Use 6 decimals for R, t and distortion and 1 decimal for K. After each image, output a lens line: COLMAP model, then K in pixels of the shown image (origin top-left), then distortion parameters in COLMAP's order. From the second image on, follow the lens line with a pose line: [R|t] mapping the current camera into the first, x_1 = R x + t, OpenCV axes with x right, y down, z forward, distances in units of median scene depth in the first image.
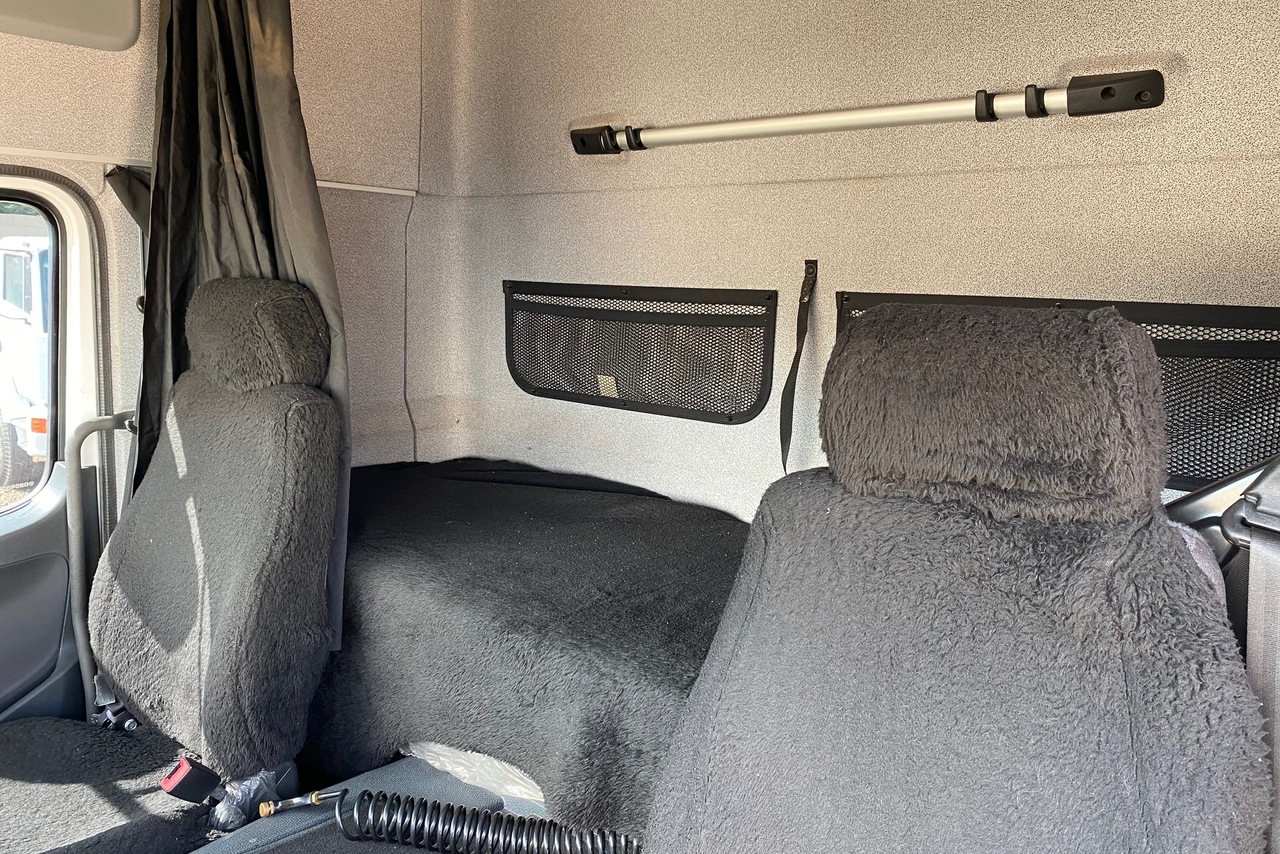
lens RADIAL K [[982.5, 0, 640.0], [0, 982.5, 427.0], [0, 0, 1]] dist [0.000332, -0.001036]
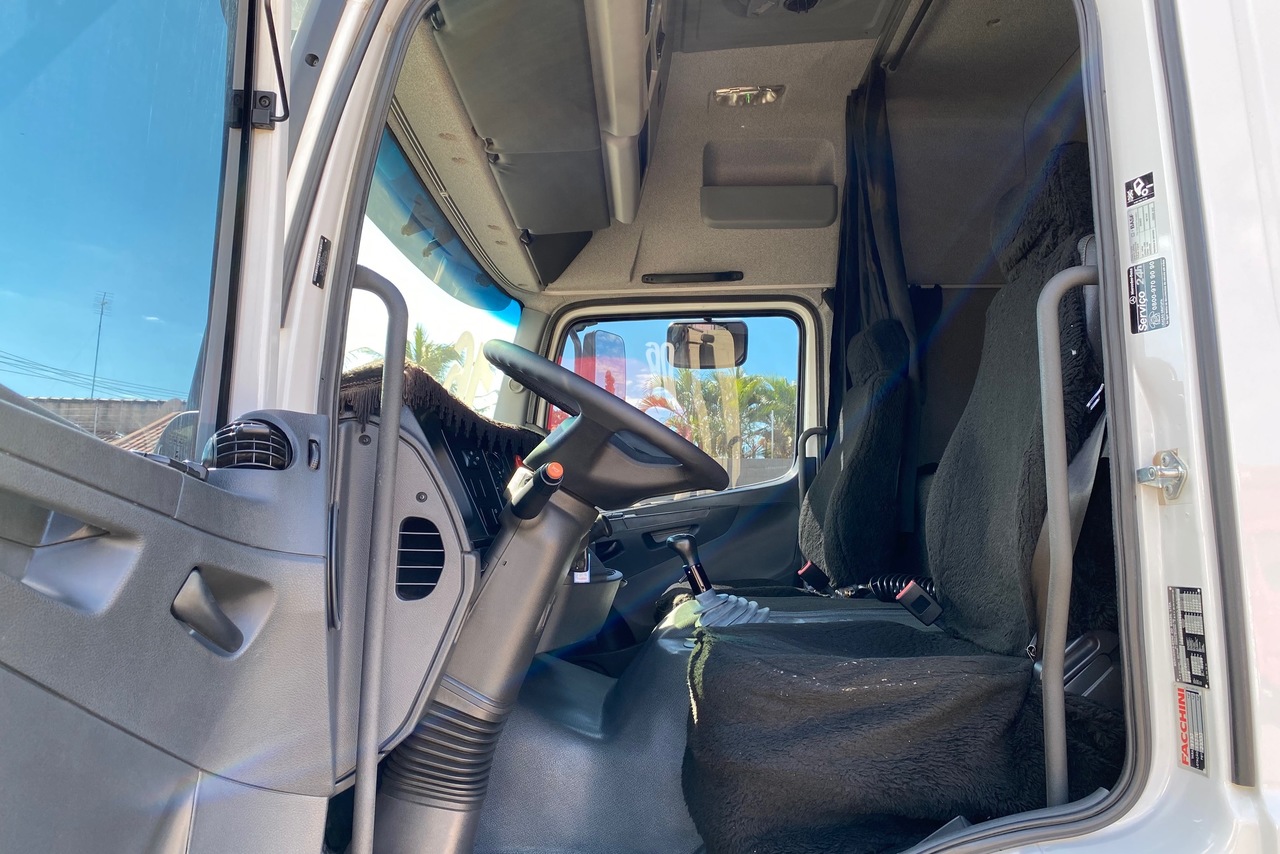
lens RADIAL K [[982.5, 0, 640.0], [0, 982.5, 427.0], [0, 0, 1]] dist [0.000332, -0.001036]
pose [[0.648970, -0.112349, -0.752473, 0.591555], [-0.079274, 0.973668, -0.213745, 0.407441], [0.756673, 0.198366, 0.622975, -0.347688]]
